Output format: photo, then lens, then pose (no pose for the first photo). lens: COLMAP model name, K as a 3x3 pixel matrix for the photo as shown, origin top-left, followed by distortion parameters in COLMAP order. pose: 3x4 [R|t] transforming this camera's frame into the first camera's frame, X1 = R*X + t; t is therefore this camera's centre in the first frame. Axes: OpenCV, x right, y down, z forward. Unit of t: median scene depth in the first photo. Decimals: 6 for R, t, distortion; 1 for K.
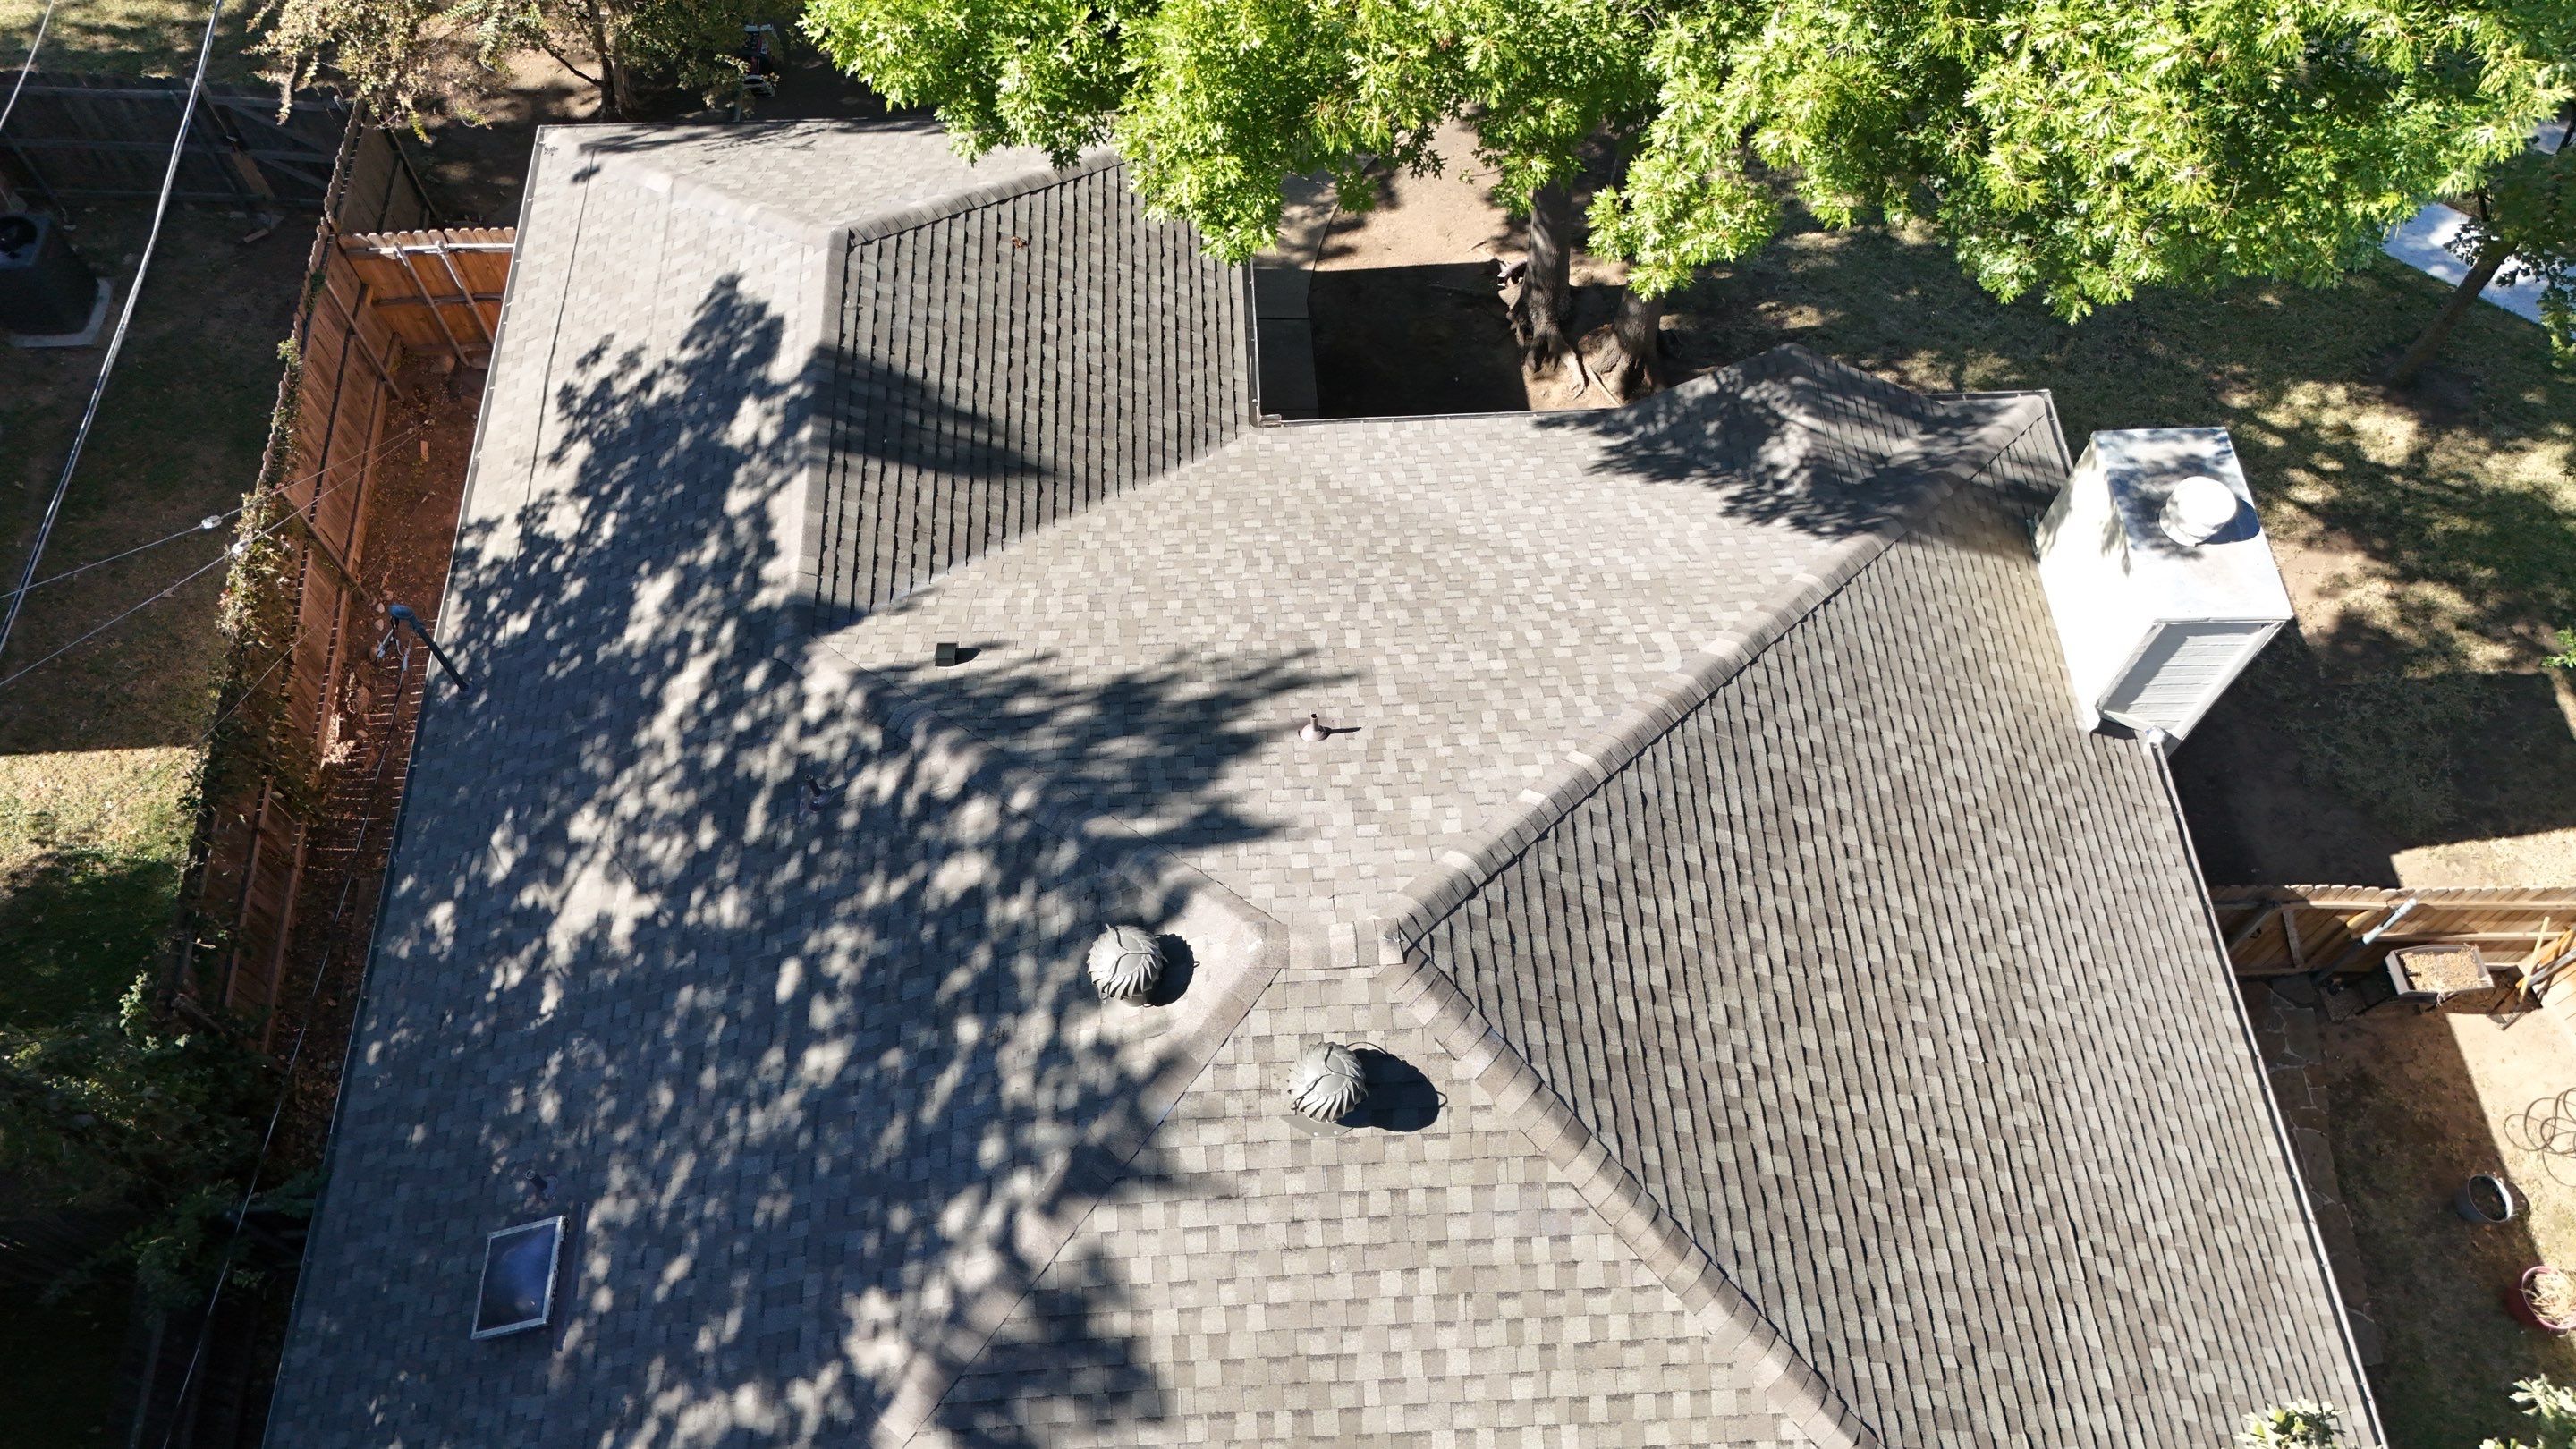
lens RADIAL K [[1889.9, 0, 1277.9], [0, 1889.9, 741.1], [0, 0, 1]] dist [0.071353, -0.001444]
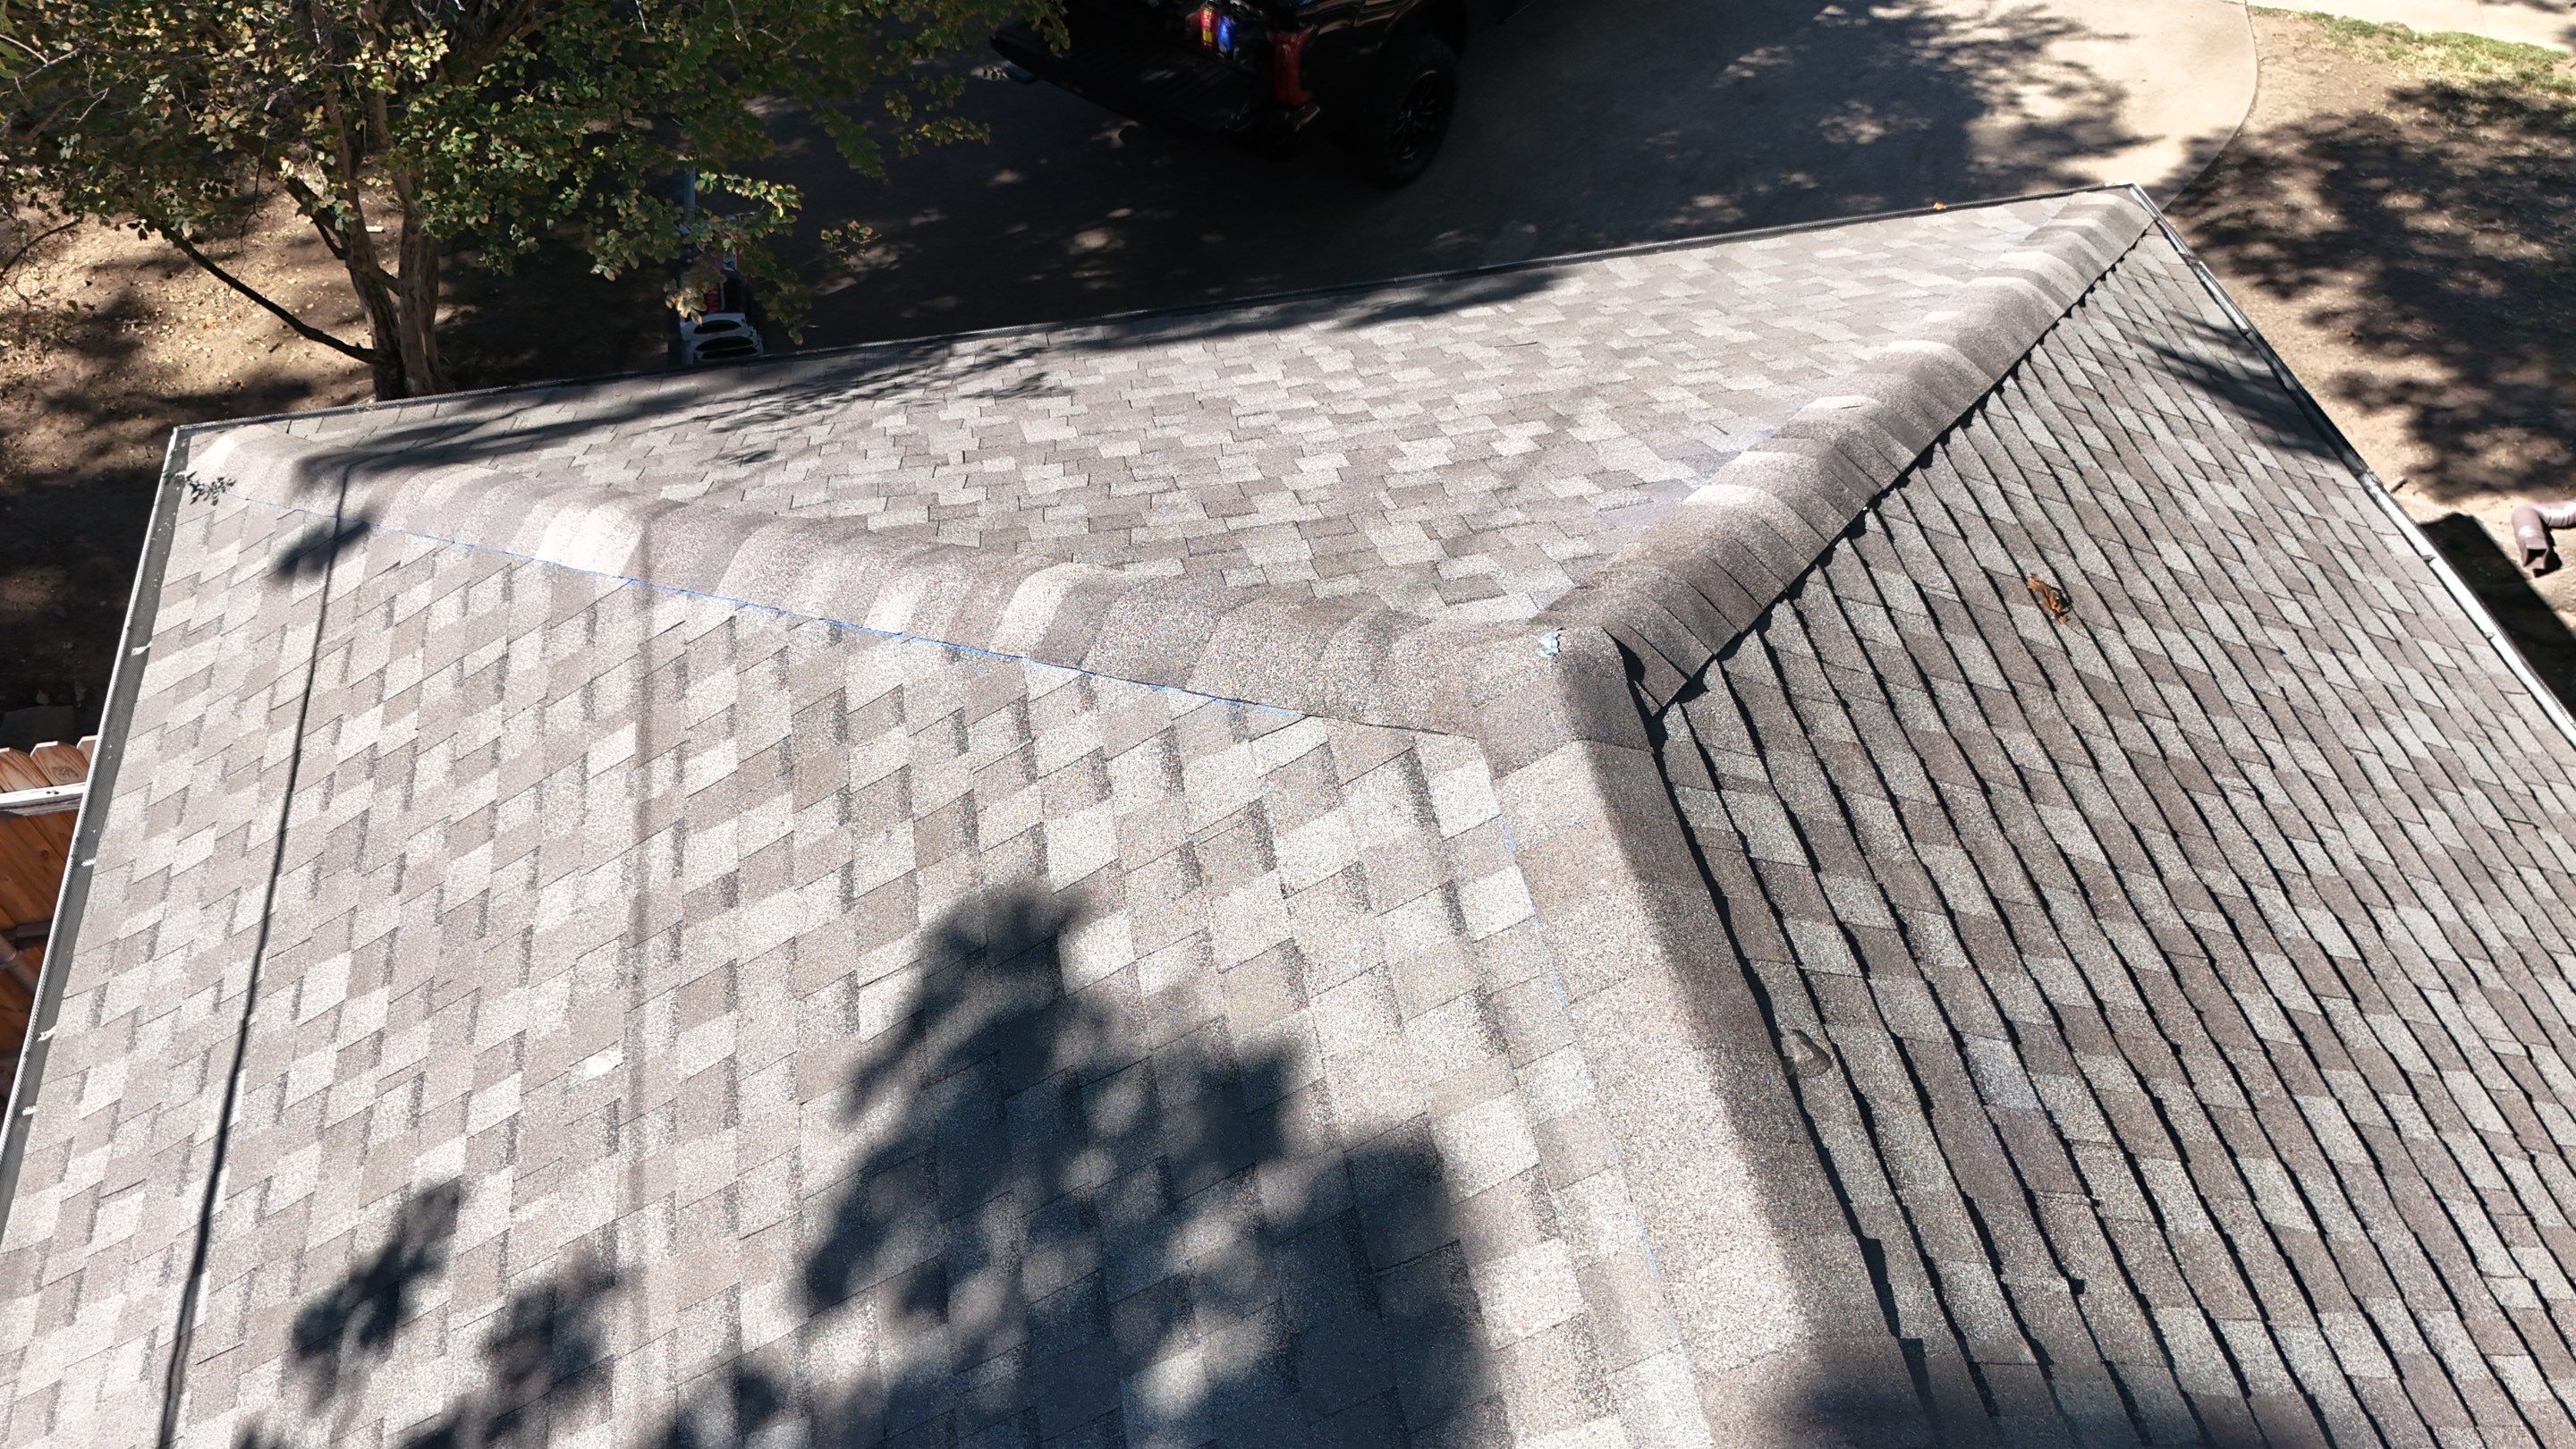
lens RADIAL K [[1886.3, 0, 1218.7], [0, 1886.3, 786.6], [0, 0, 1]] dist [0.056851, -0.002815]
pose [[0.991250, -0.113171, 0.067942, -0.285640], [0.121686, 0.982912, -0.138119, -0.232555], [-0.051150, 0.145178, 0.988082, 0.815982]]
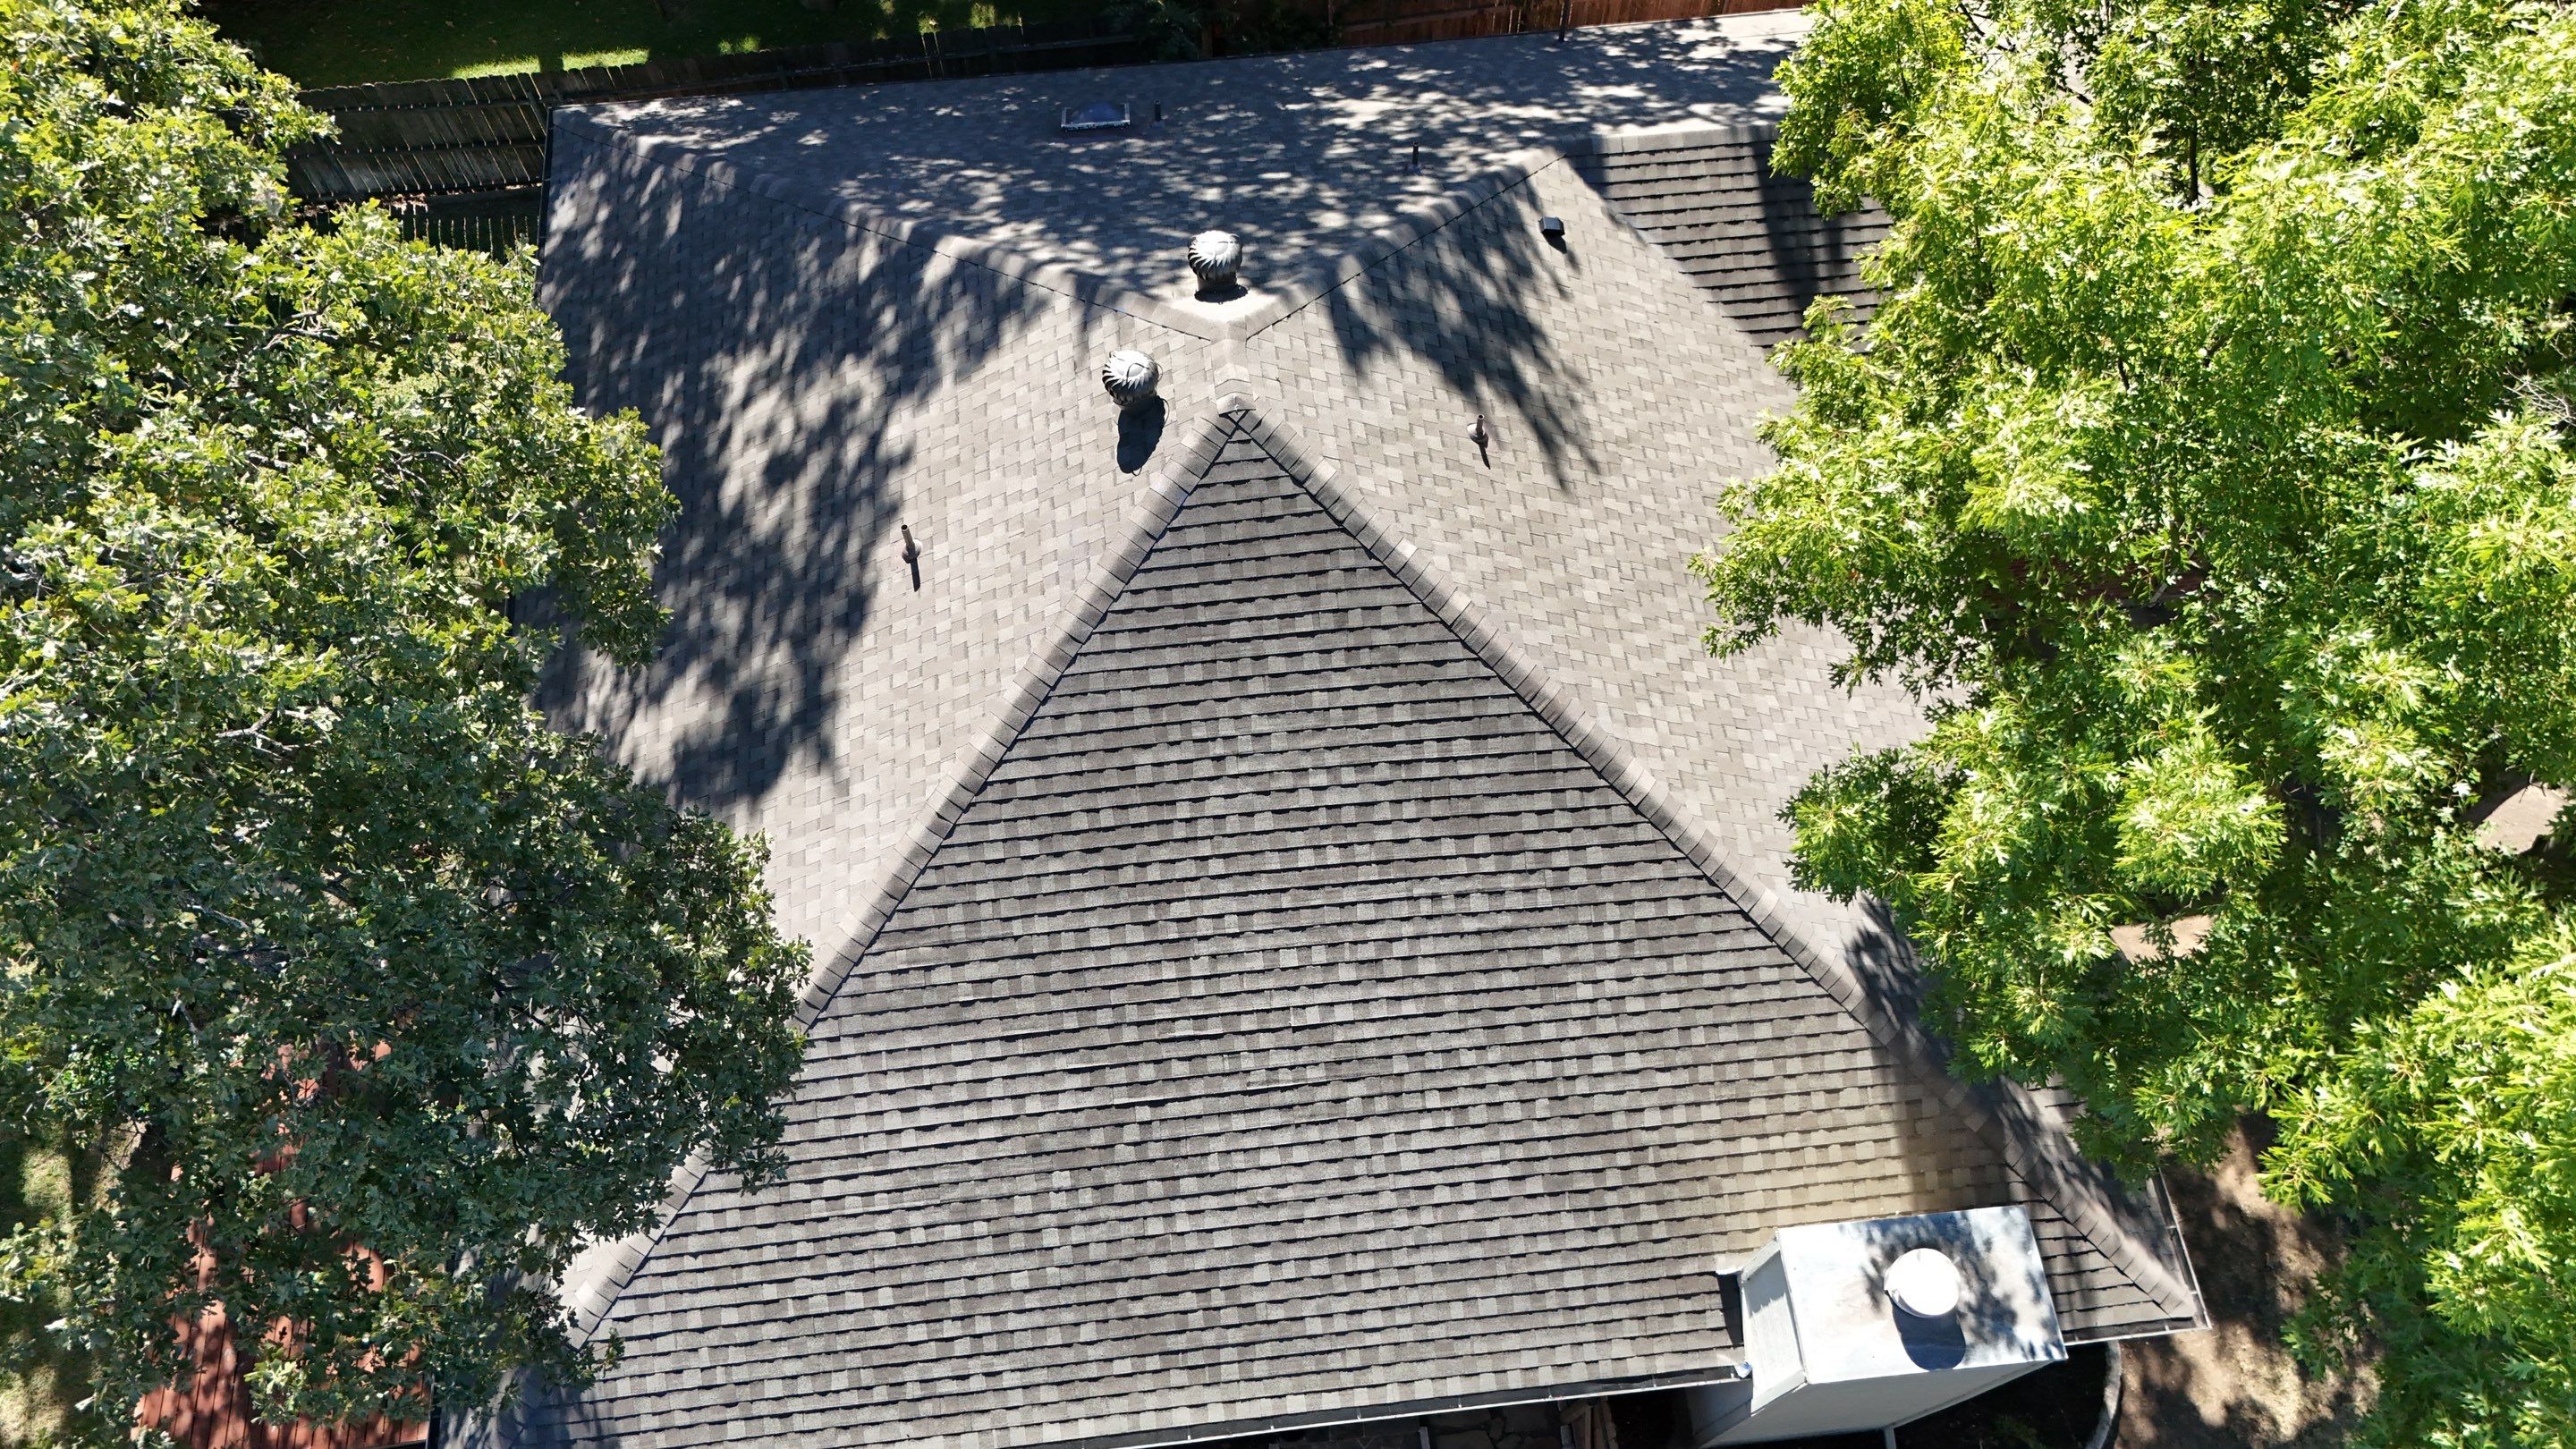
lens RADIAL K [[1884.3, 0, 1289.4], [0, 1884.3, 717.5], [0, 0, 1]] dist [0.082695, -0.081827]
pose [[0.057356, 0.887132, -0.457937, 0.587392], [-0.869521, 0.269774, 0.413709, -0.281953], [0.490554, 0.374457, 0.786853, 0.036479]]
